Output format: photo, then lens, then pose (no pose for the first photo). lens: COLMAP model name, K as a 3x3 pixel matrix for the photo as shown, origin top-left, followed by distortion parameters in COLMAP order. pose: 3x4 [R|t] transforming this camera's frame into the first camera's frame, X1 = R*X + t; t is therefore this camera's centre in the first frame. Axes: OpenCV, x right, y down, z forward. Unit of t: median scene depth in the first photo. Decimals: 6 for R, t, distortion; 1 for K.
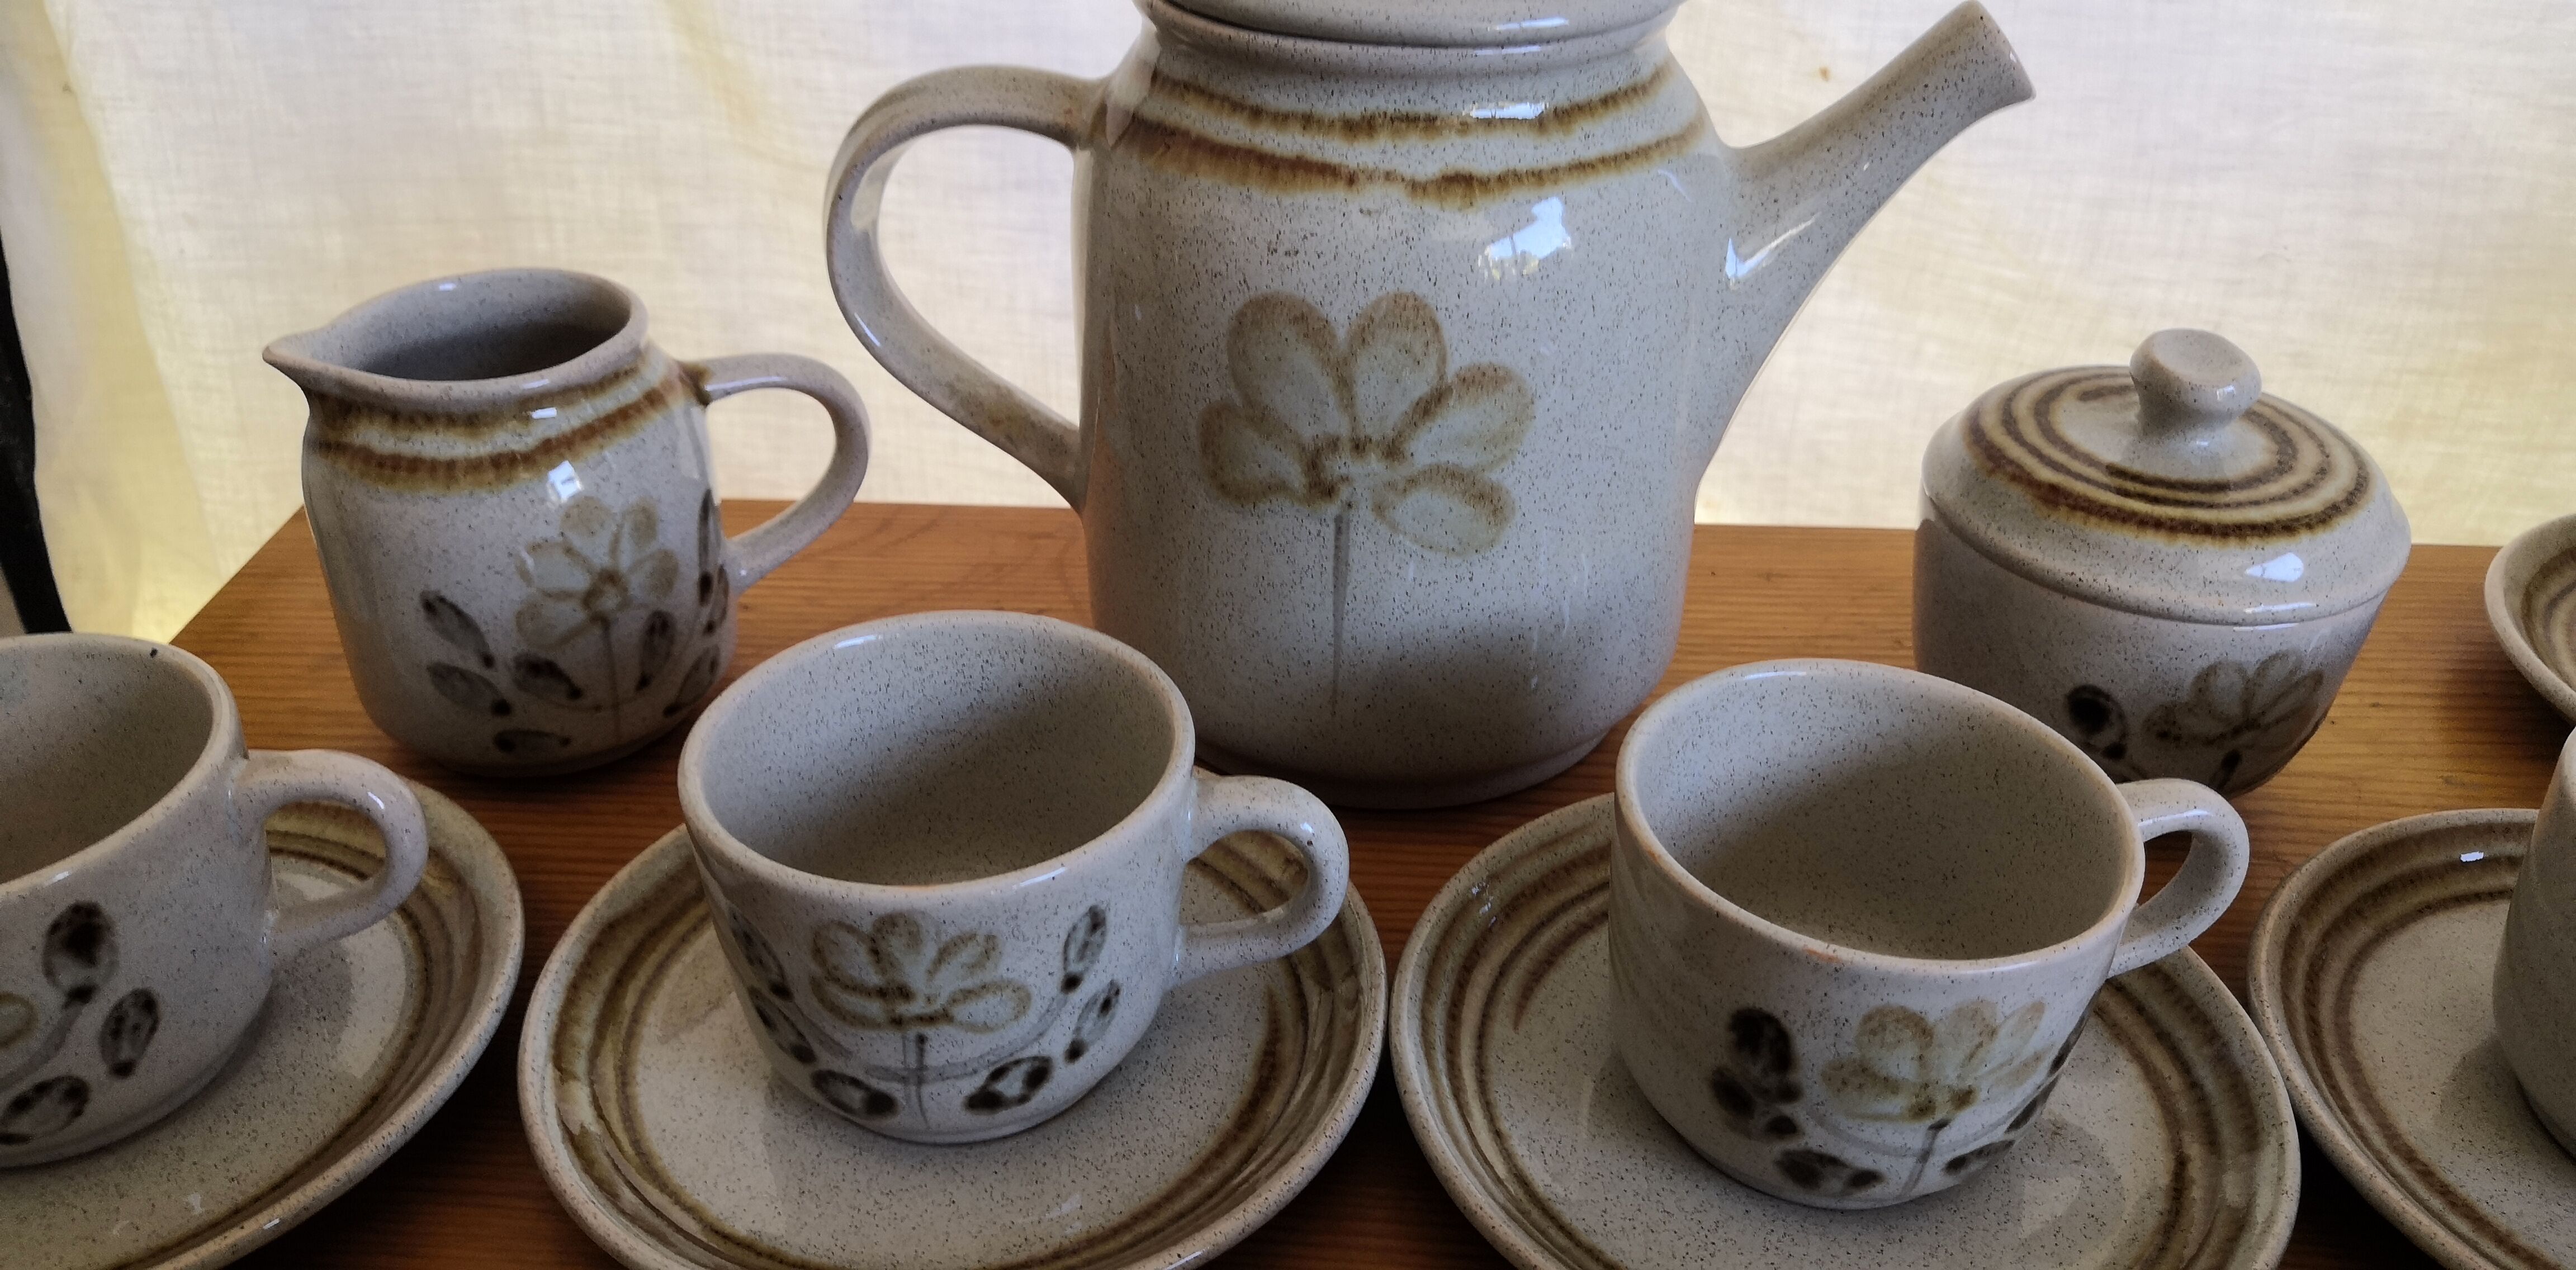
lens RADIAL K [[2032.0, 0, 1287.4], [0, 2032.0, 650.1], [0, 0, 1]] dist [-0.038624, 0.078838]
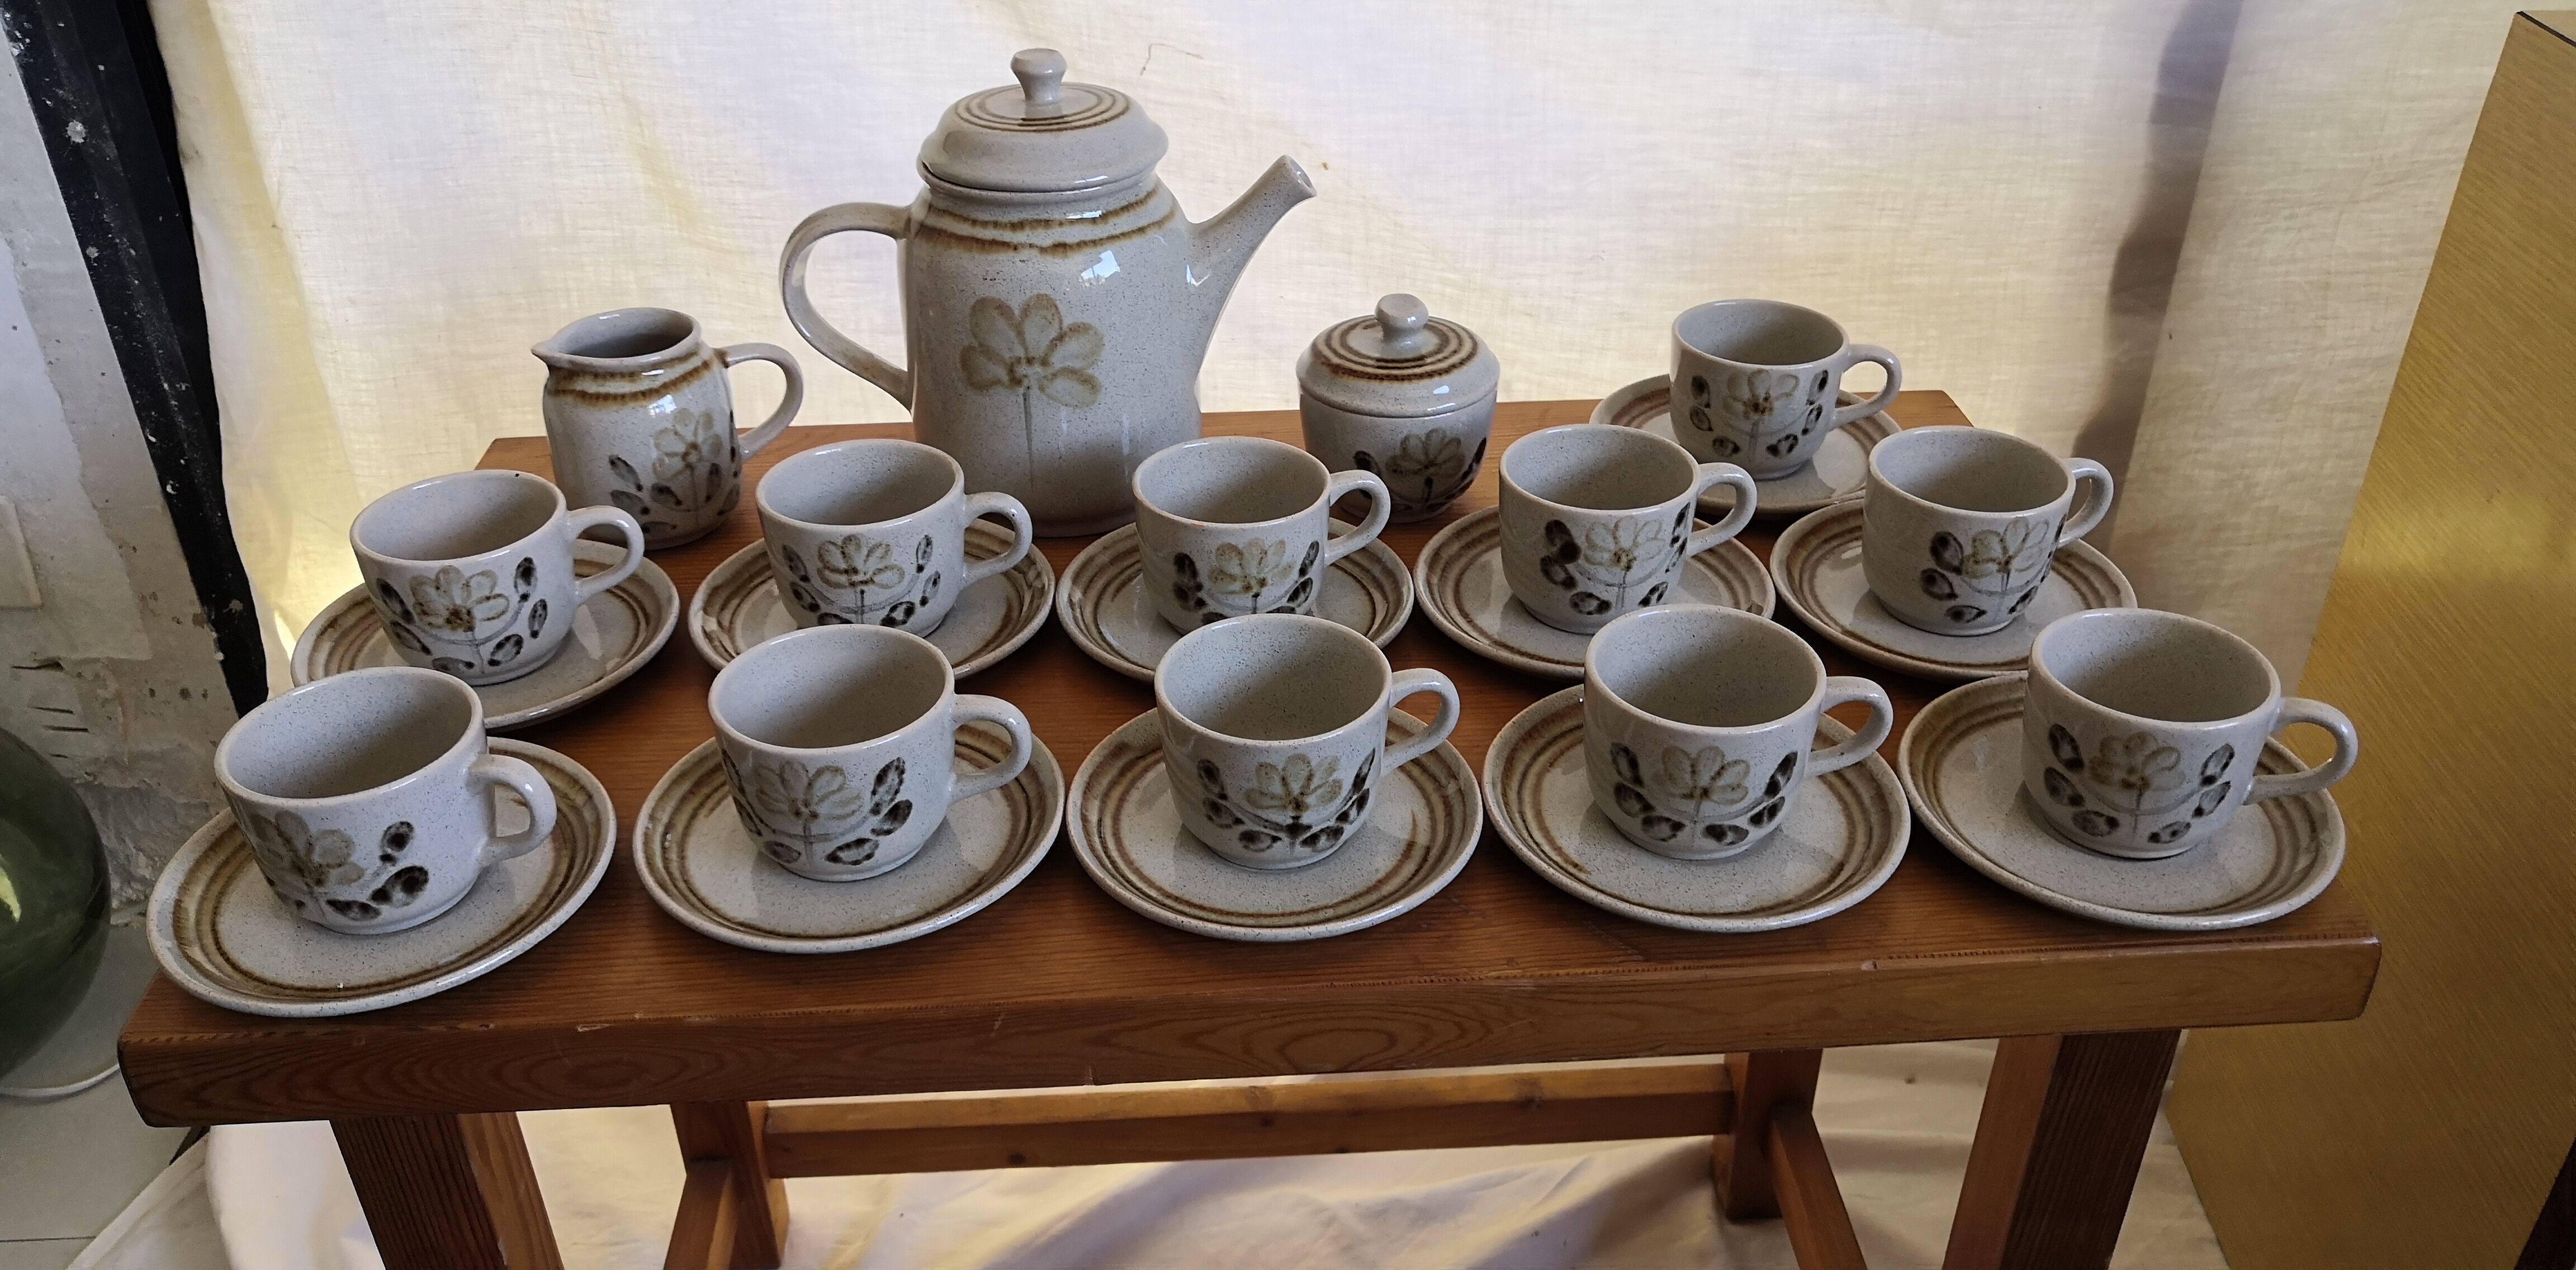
lens RADIAL K [[1996.0, 0, 1280.1], [0, 1996.0, 662.9], [0, 0, 1]] dist [0.008111, 0.001533]
pose [[0.994507, -0.068541, 0.079106, 0.110977], [0.069478, 0.997542, -0.009143, 0.273415], [-0.078285, 0.014589, 0.996824, -1.246033]]
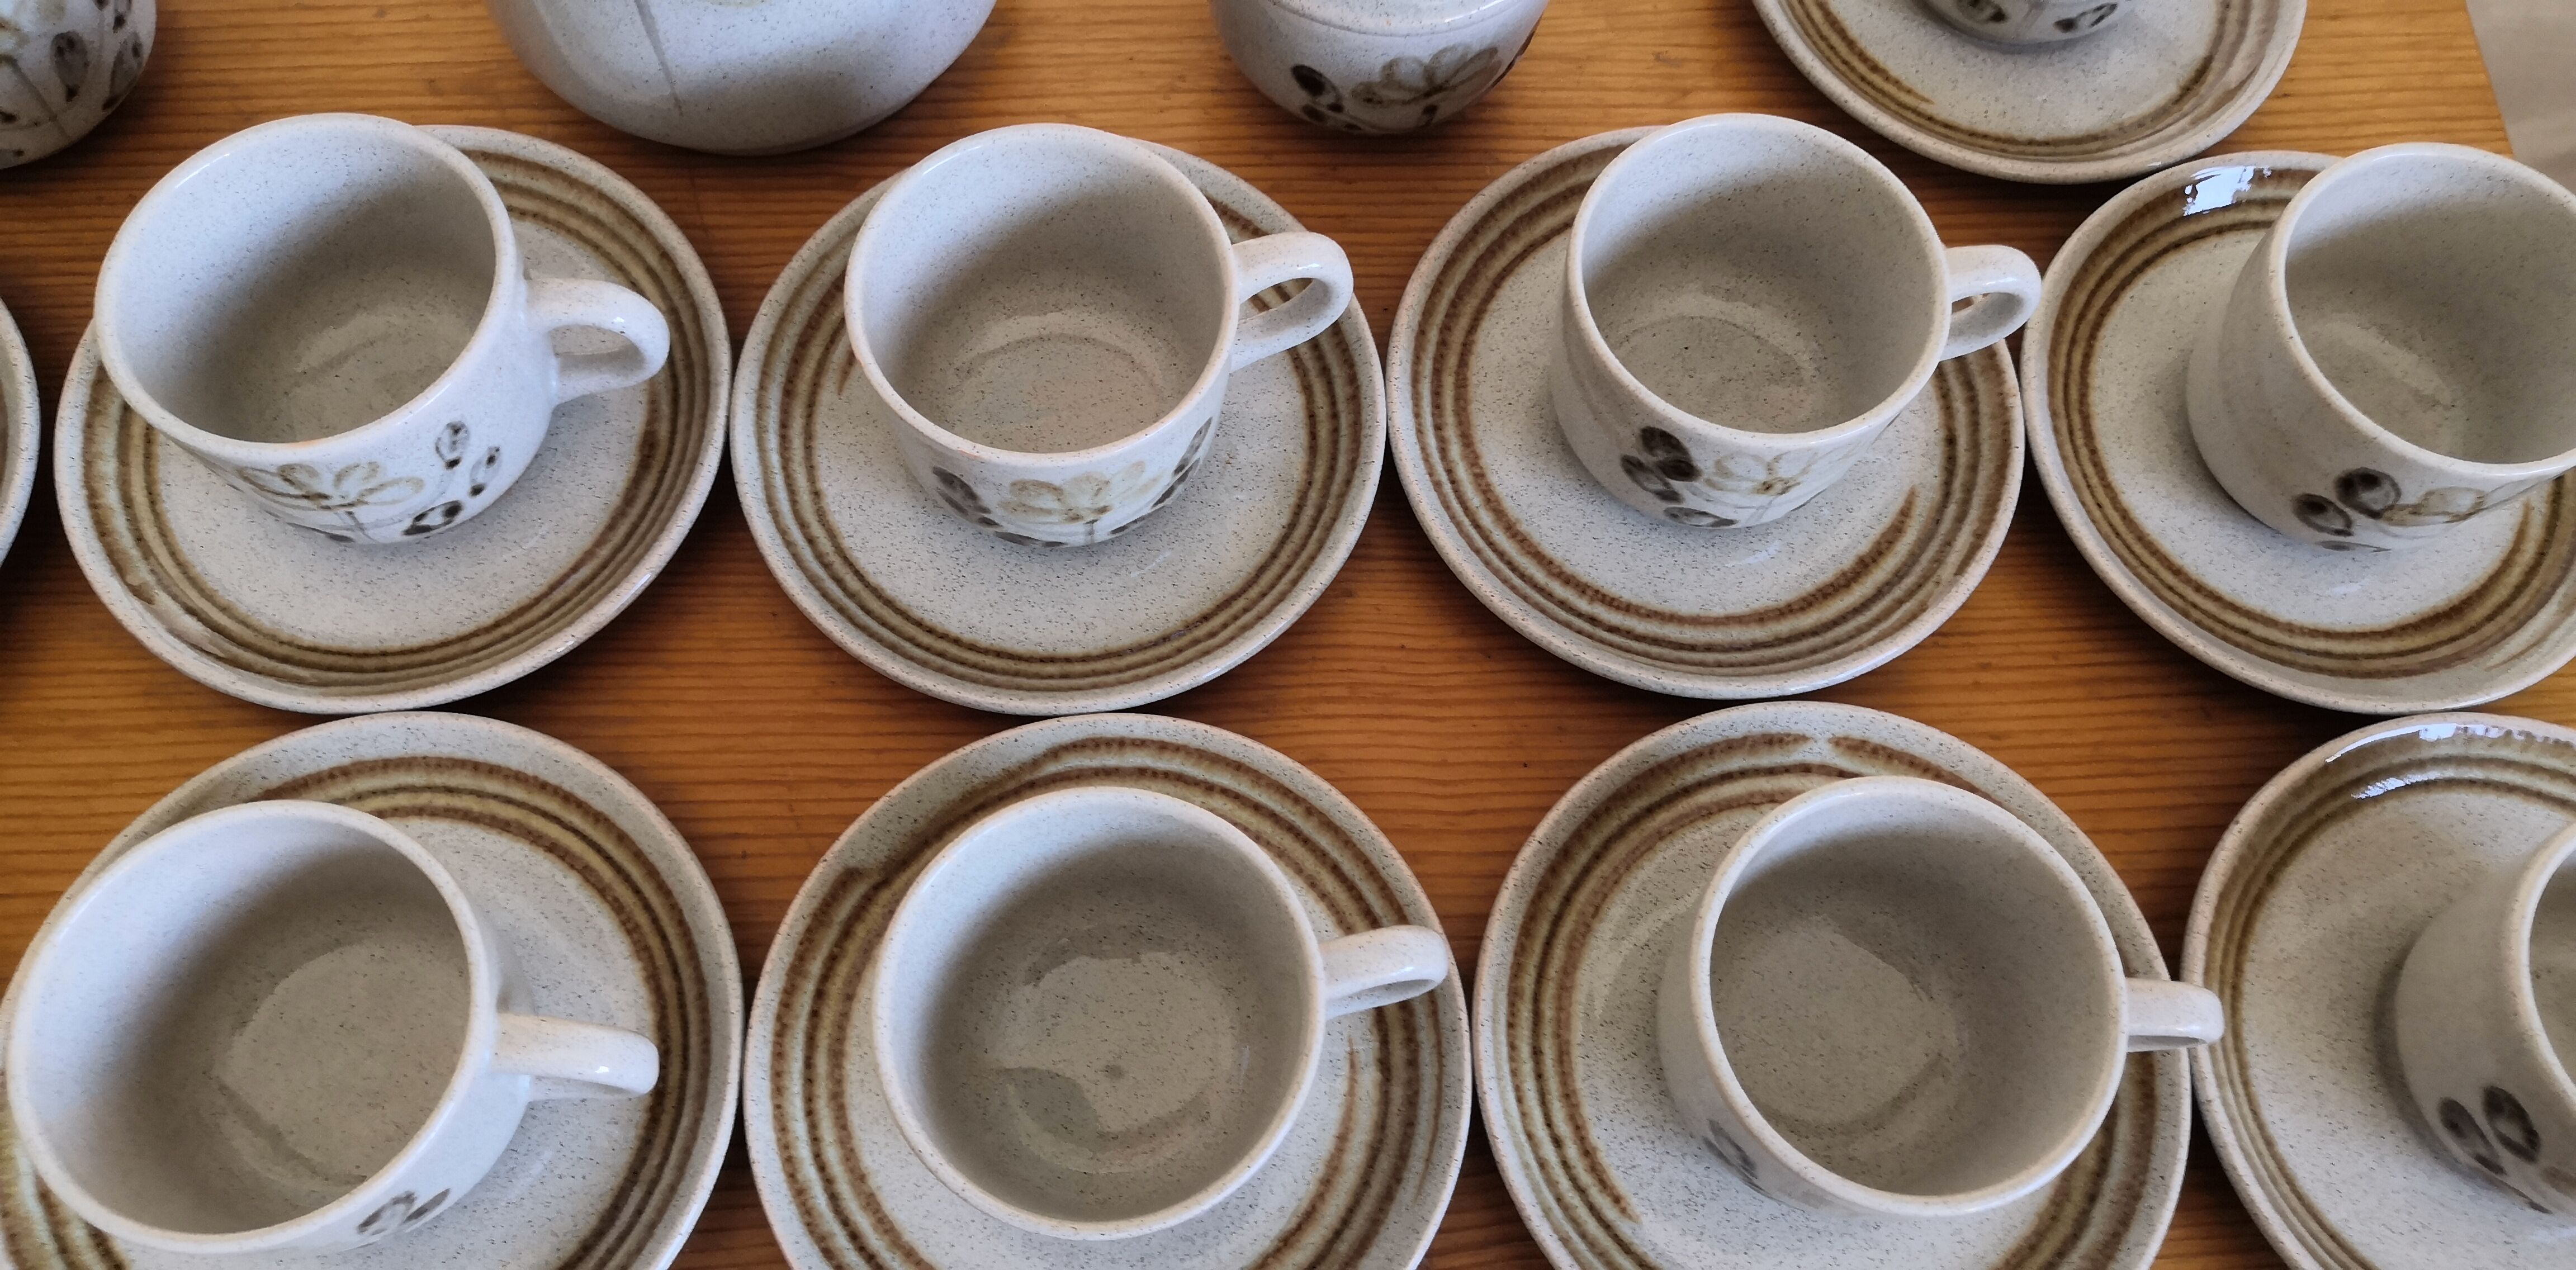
lens RADIAL K [[2004.6, 0, 1276.1], [0, 2004.6, 636.8], [0, 0, 1]] dist [-0.042224, 0.081934]
pose [[0.994721, -0.081715, 0.062075, 0.279749], [0.029453, 0.806797, 0.590094, -0.411758], [-0.098301, -0.585151, 0.804944, -0.150126]]
